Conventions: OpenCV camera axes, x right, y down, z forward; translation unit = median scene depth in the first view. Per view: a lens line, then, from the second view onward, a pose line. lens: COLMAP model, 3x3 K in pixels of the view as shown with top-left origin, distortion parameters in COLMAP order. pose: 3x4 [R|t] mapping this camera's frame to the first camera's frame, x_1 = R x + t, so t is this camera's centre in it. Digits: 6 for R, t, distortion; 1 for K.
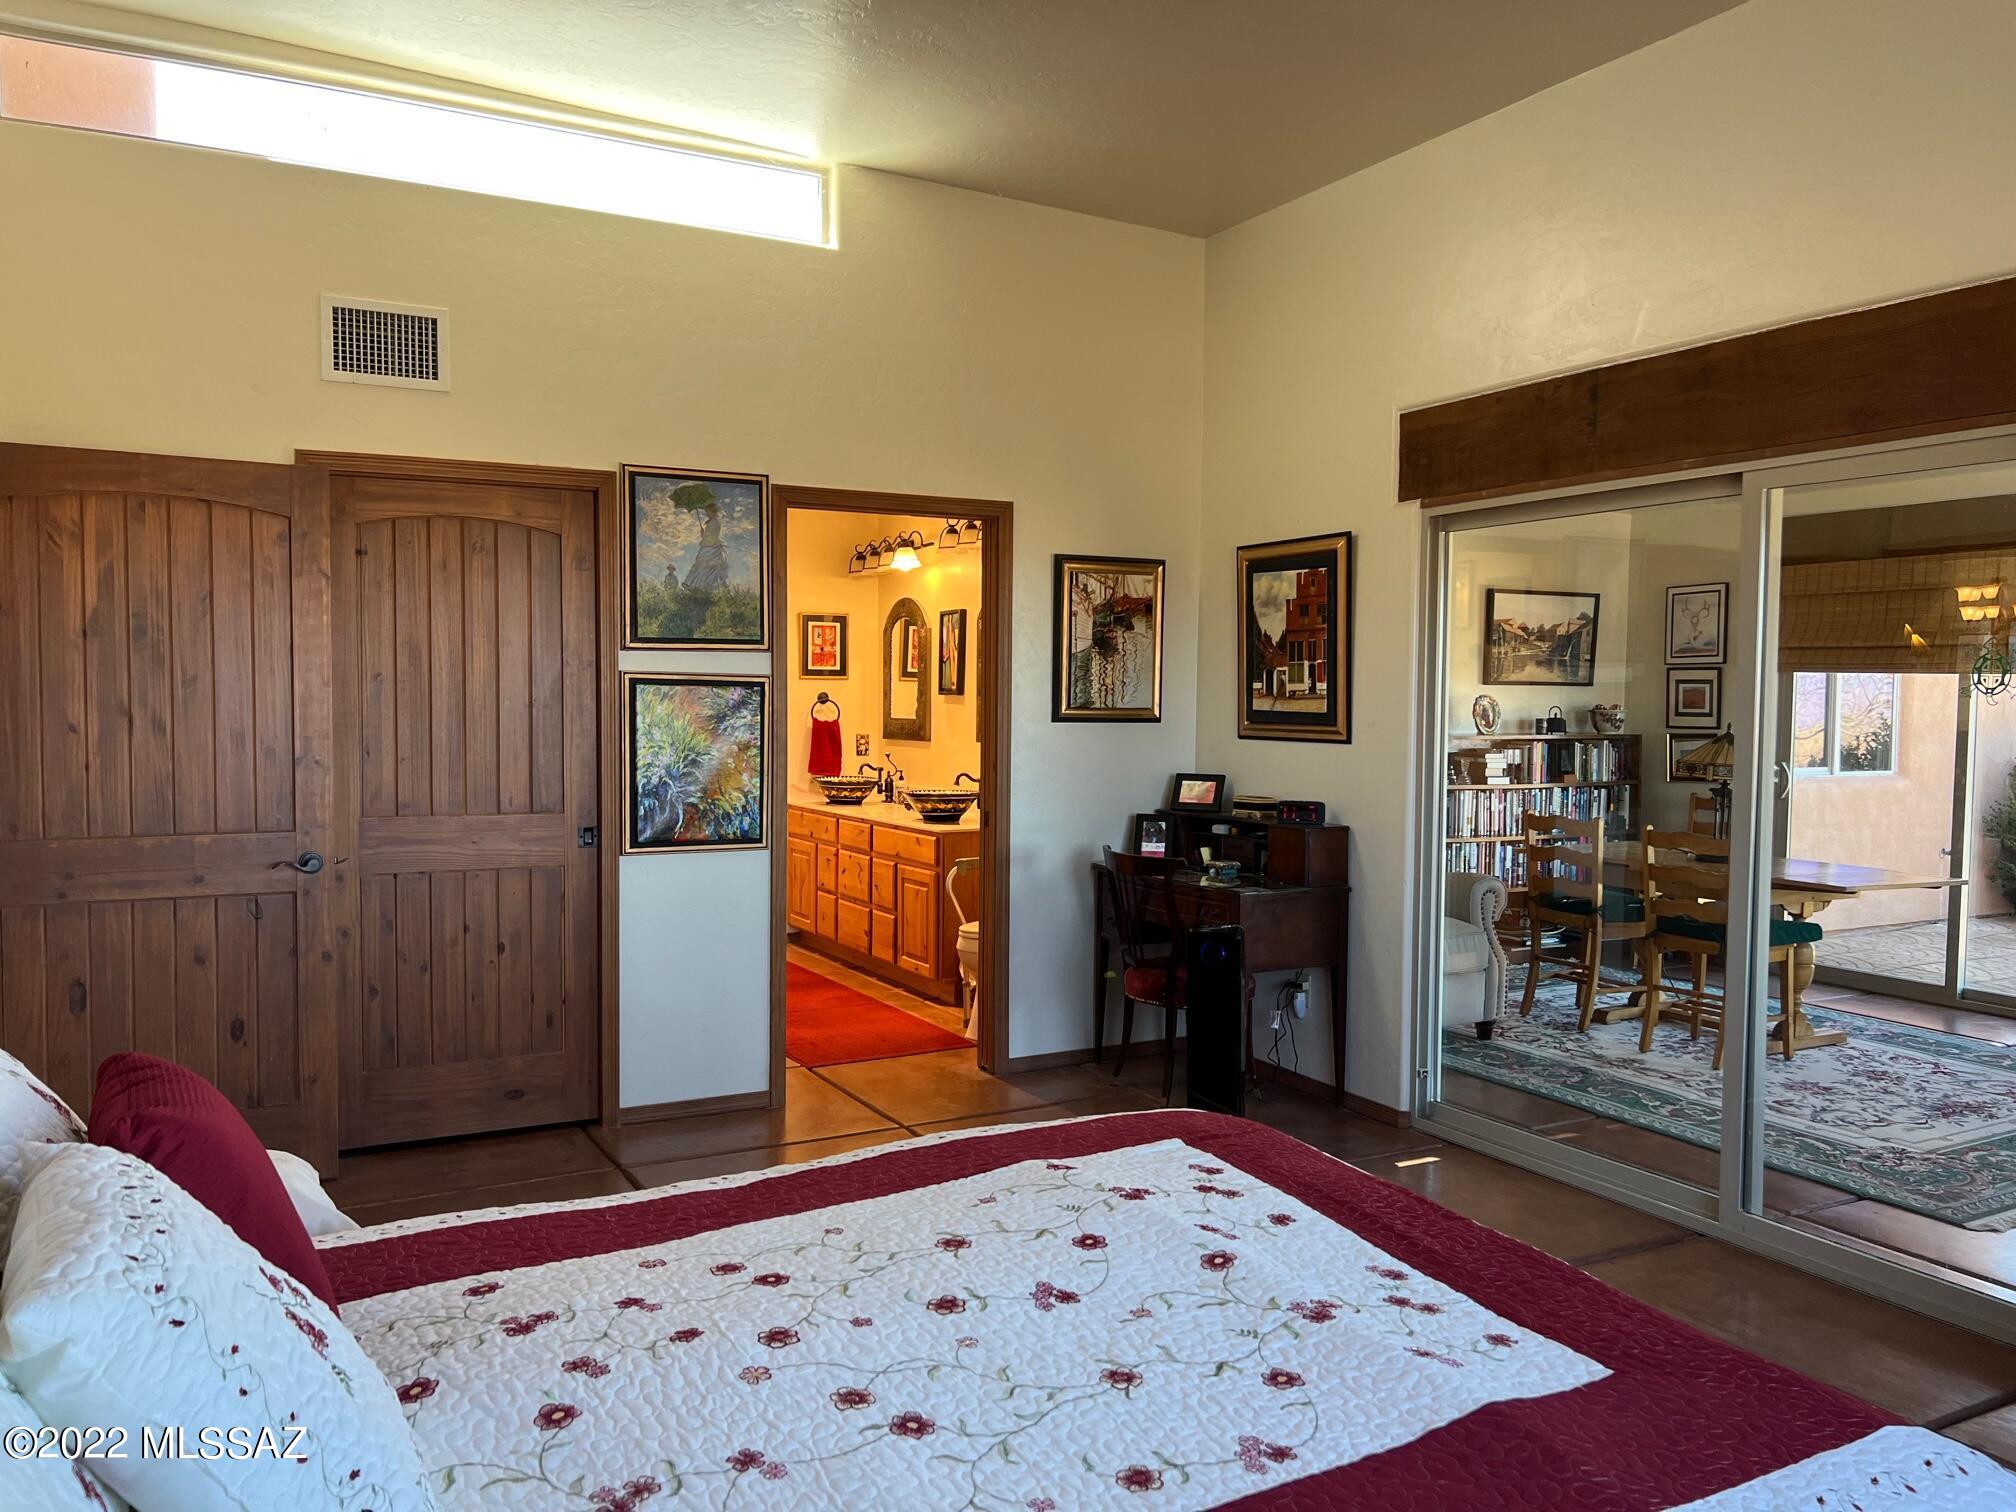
lens RADIAL K [[1529.7, 0, 1006.0], [0, 1529.7, 737.7], [0, 0, 1]] dist [0.015818, 0.001072]
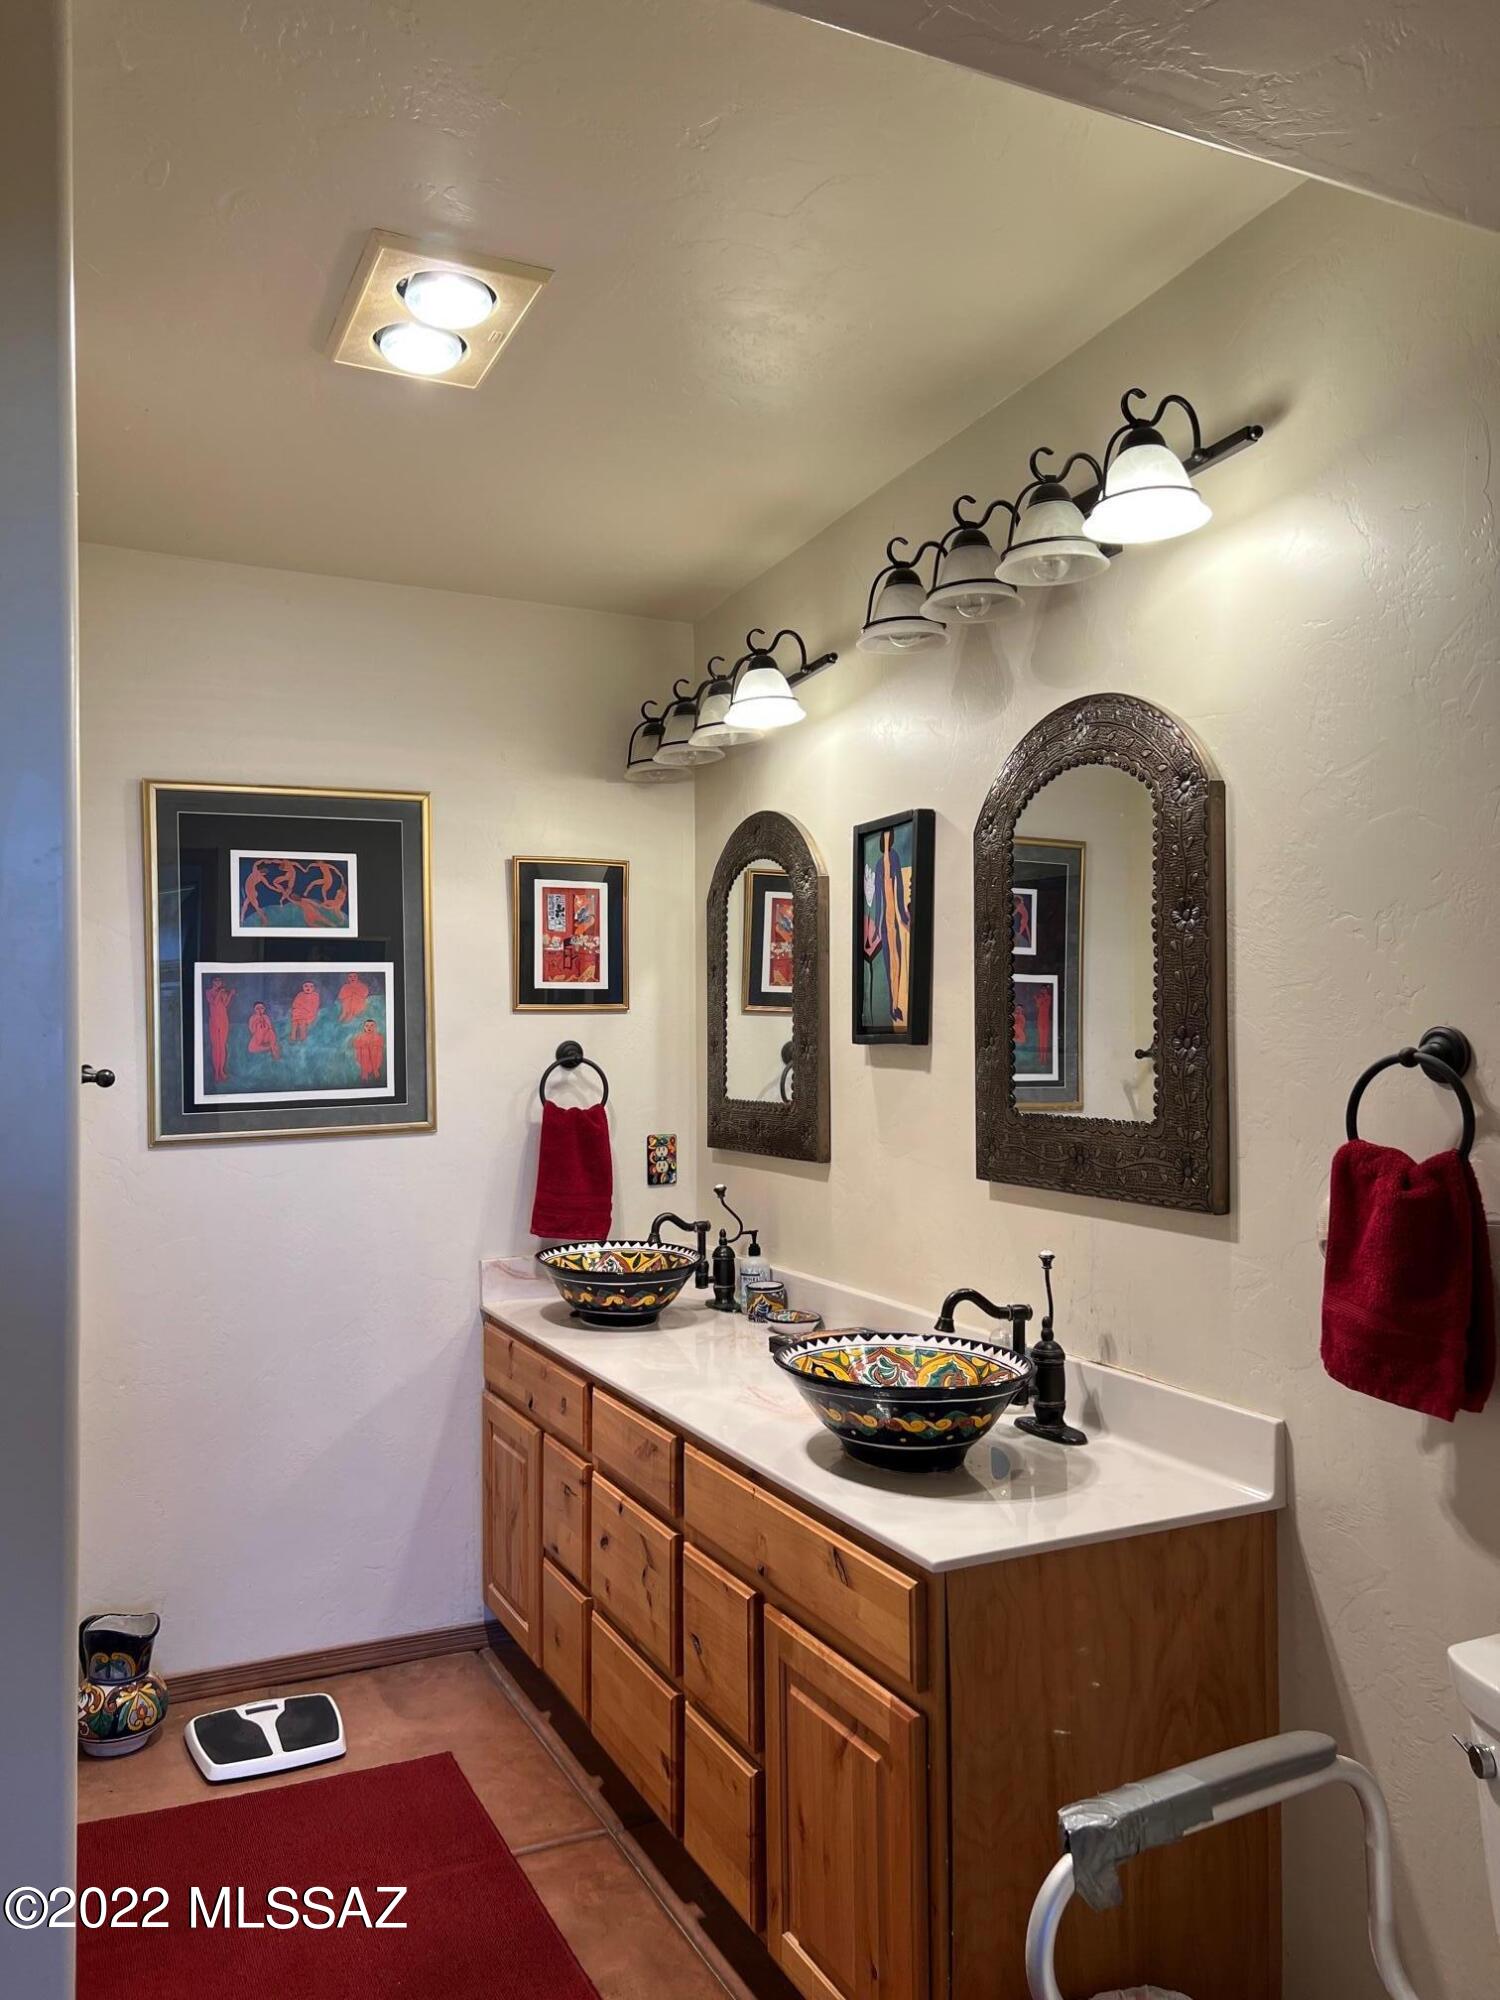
lens RADIAL K [[1517.6, 0, 750.0], [0, 1517.6, 1000.0], [0, 0, 1]] dist [0.015818, 0.001072]
pose [[0.998754, -0.013607, -0.048019, -0.049287], [0.010916, 0.998379, -0.055867, -0.017376], [0.048702, 0.055273, 0.997283, 0.591987]]
